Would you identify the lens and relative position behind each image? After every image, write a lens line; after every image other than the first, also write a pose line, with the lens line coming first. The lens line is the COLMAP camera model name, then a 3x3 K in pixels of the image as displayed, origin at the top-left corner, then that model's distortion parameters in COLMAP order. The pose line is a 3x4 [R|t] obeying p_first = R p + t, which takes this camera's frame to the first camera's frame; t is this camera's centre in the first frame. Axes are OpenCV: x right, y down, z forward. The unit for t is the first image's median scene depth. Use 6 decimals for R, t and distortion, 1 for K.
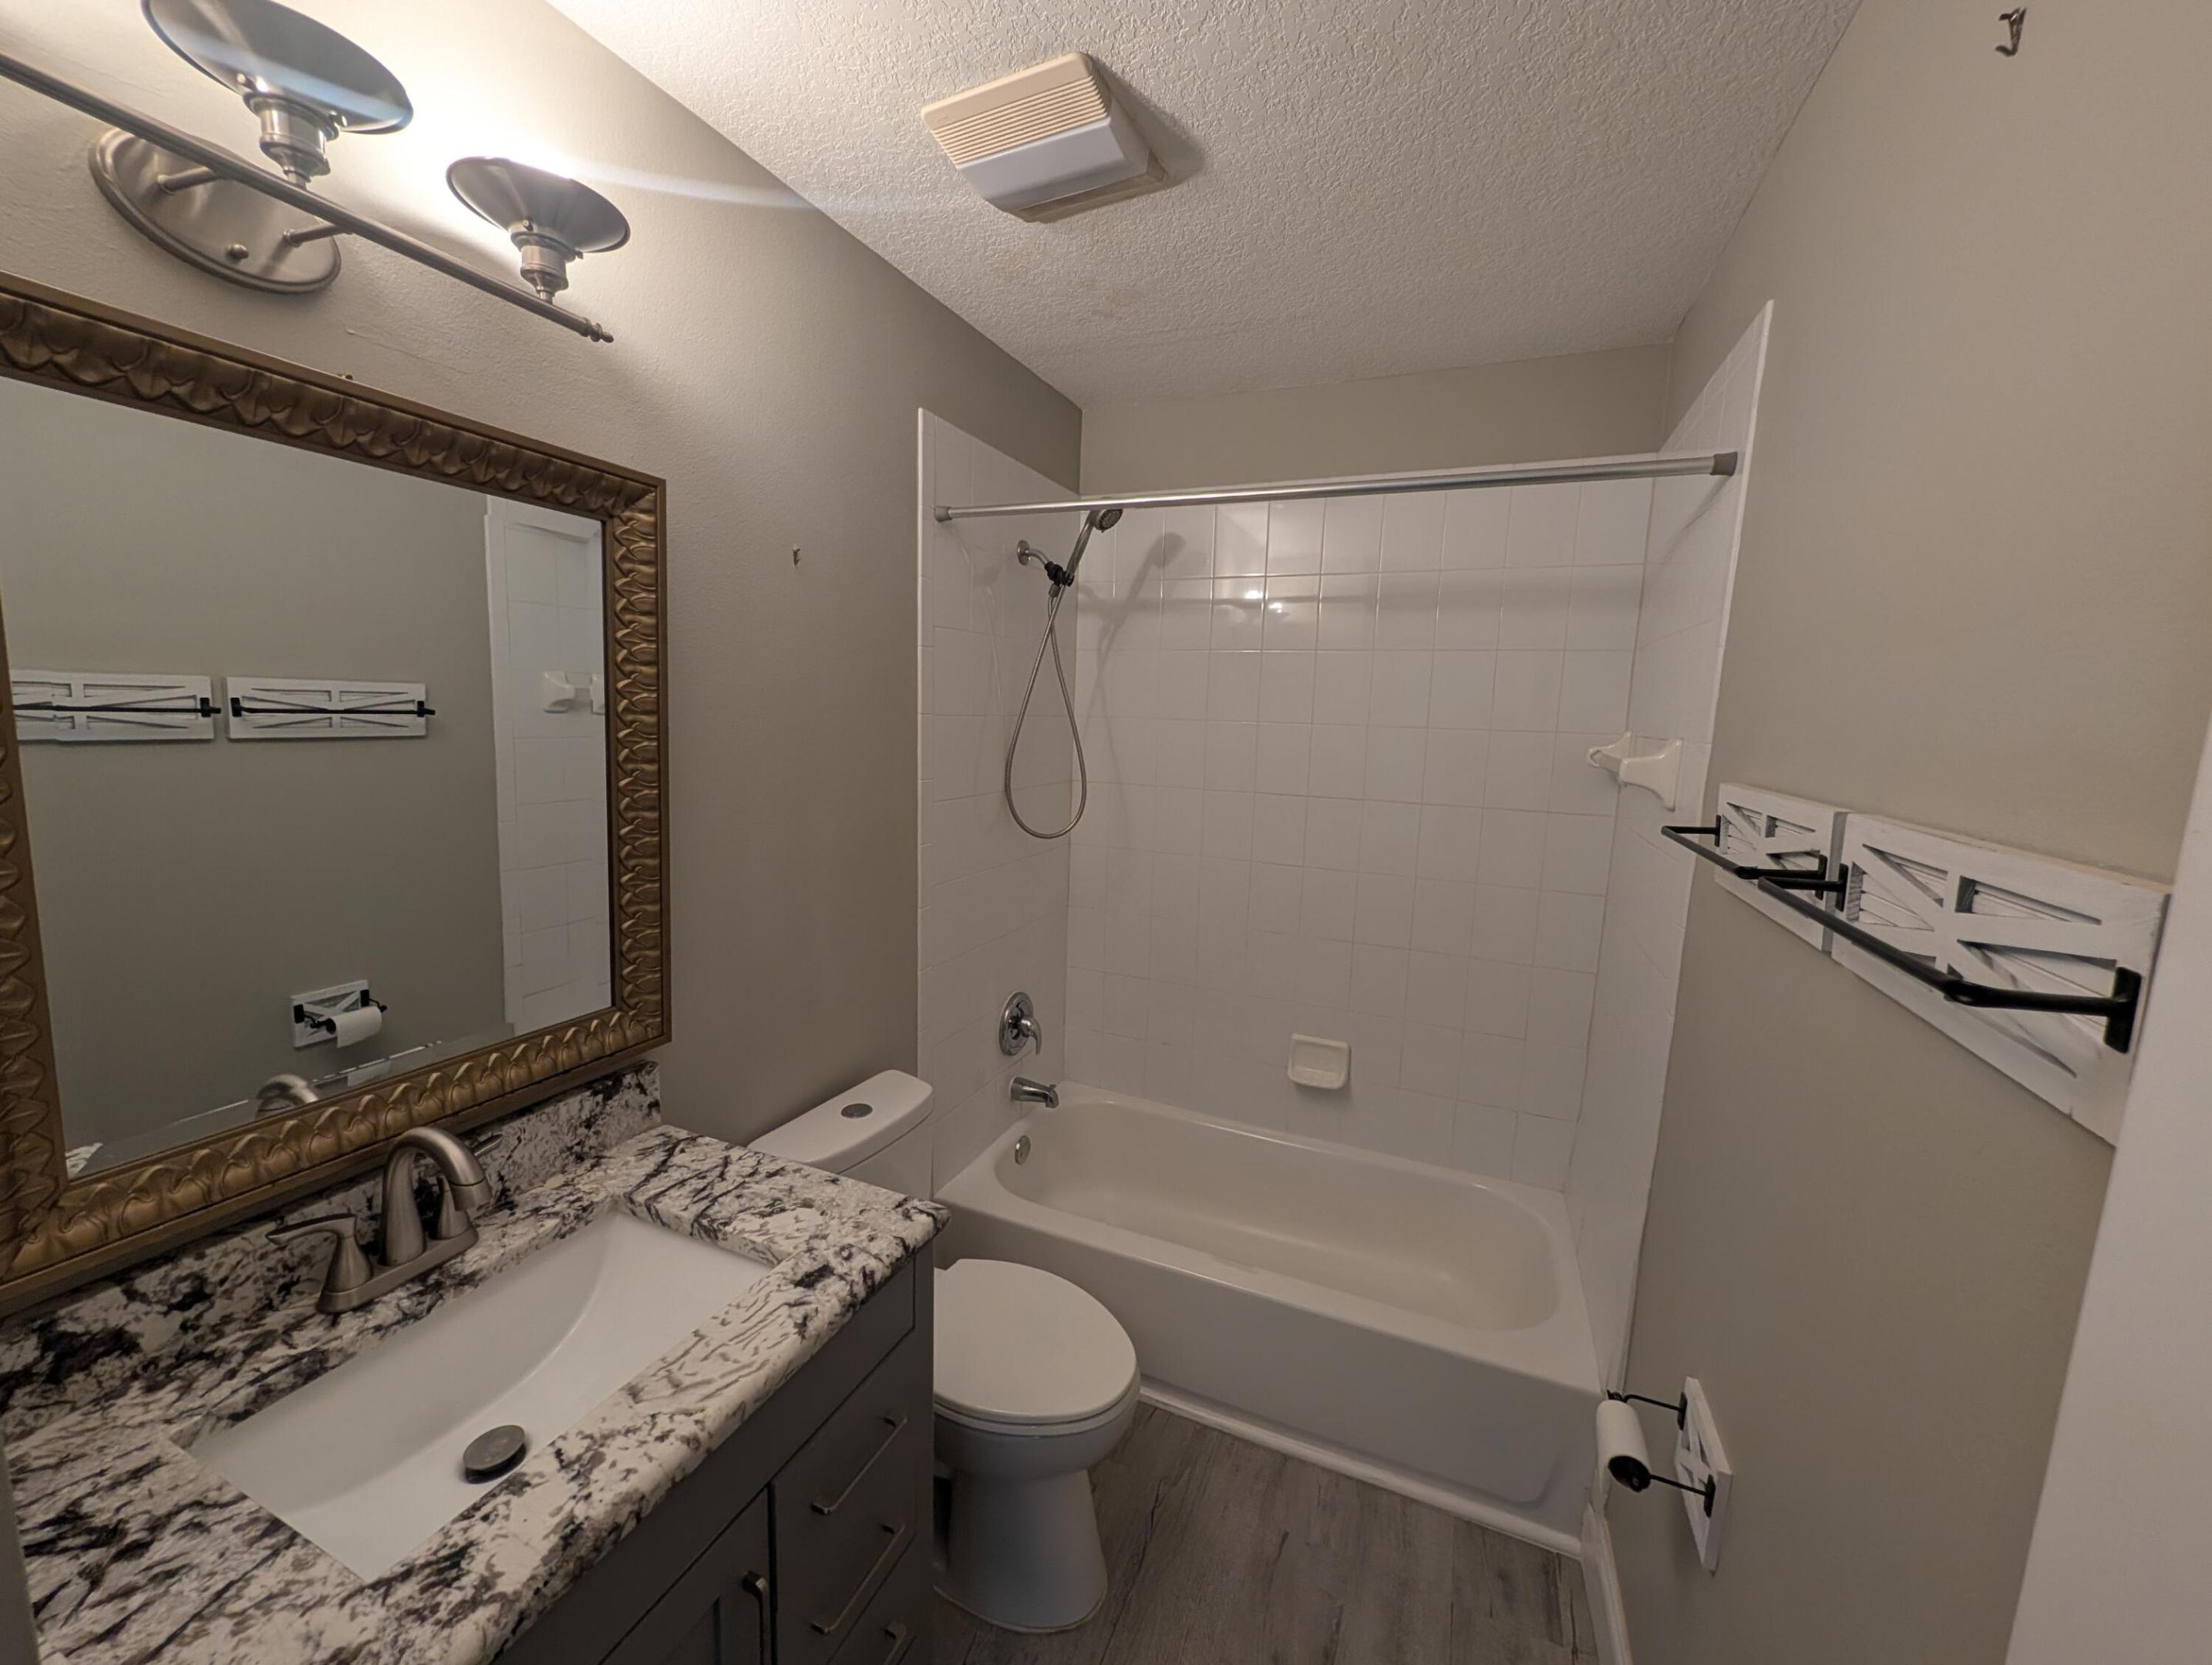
lens RADIAL K [[873.8, 0, 1102.3], [0, 873.8, 831.6], [0, 0, 1]] dist [0.001823, 0.000116]
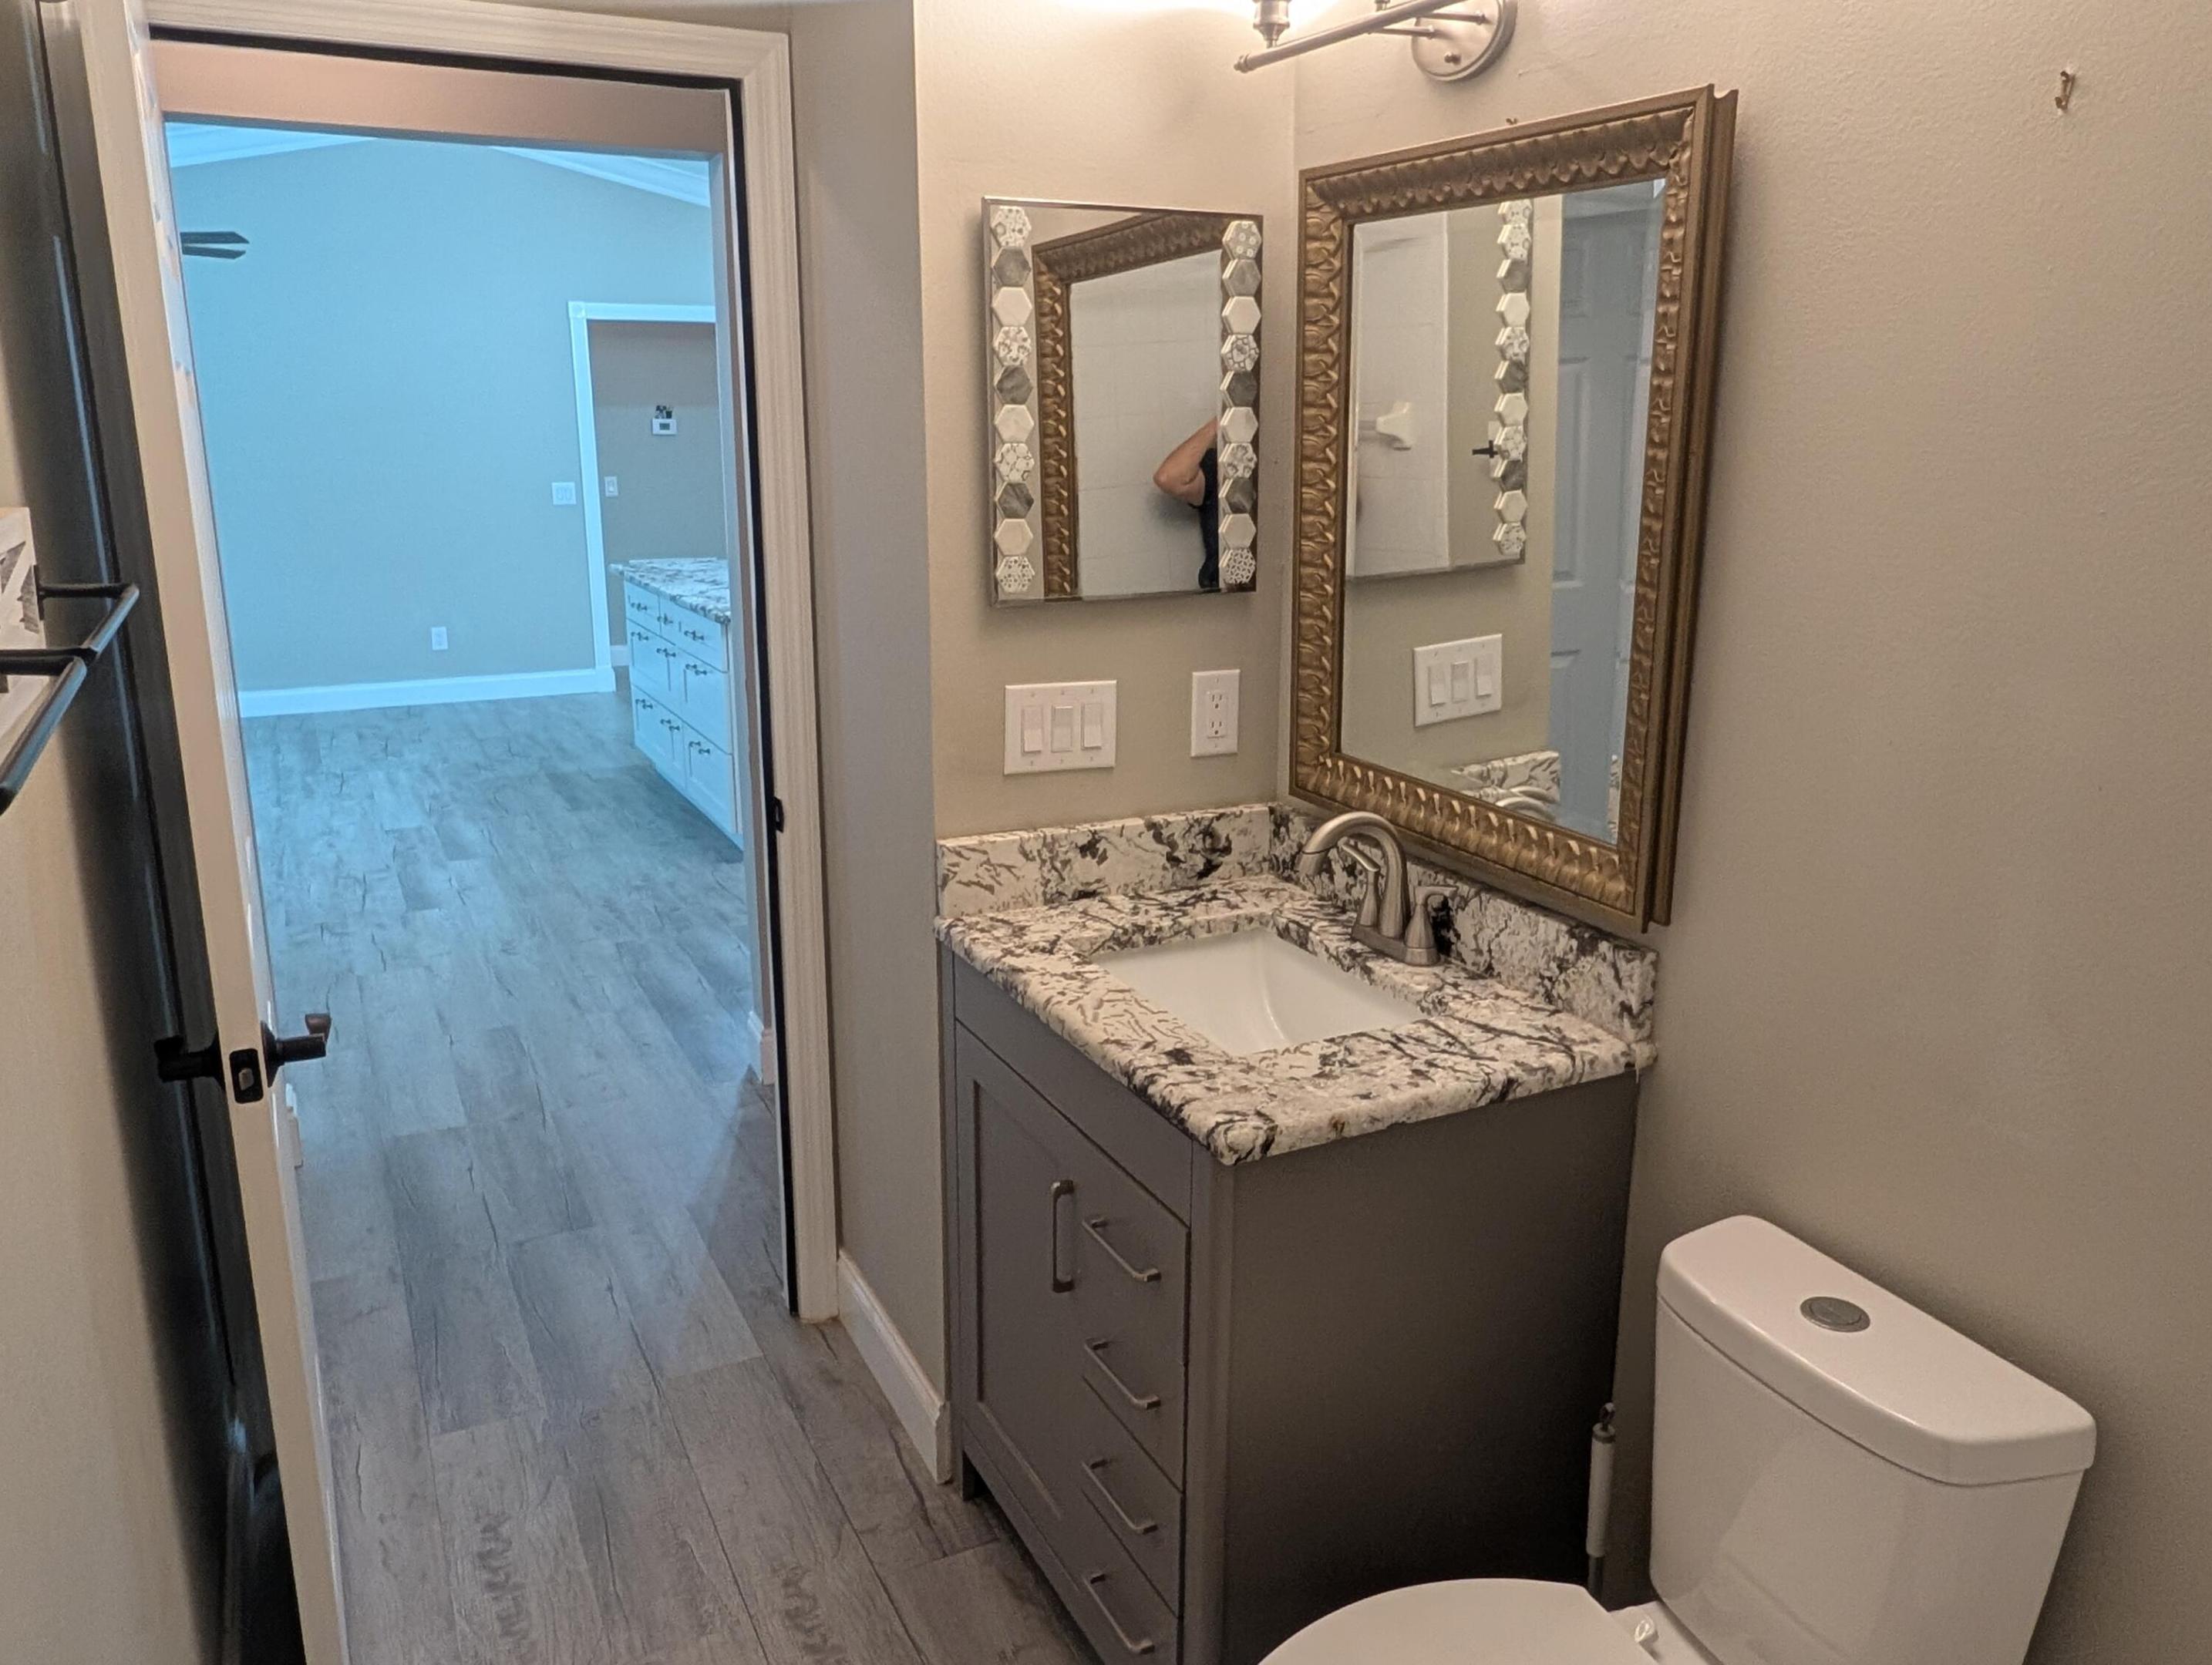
lens RADIAL K [[1615.7, 0, 1106.0], [0, 1615.7, 832.5], [0, 0, 1]] dist [-0.000033, -0.001003]
pose [[-0.651973, 0.152122, -0.742826, 0.882636], [-0.133026, 0.941526, 0.309569, -0.212341], [0.746482, 0.300646, -0.593613, 1.753190]]
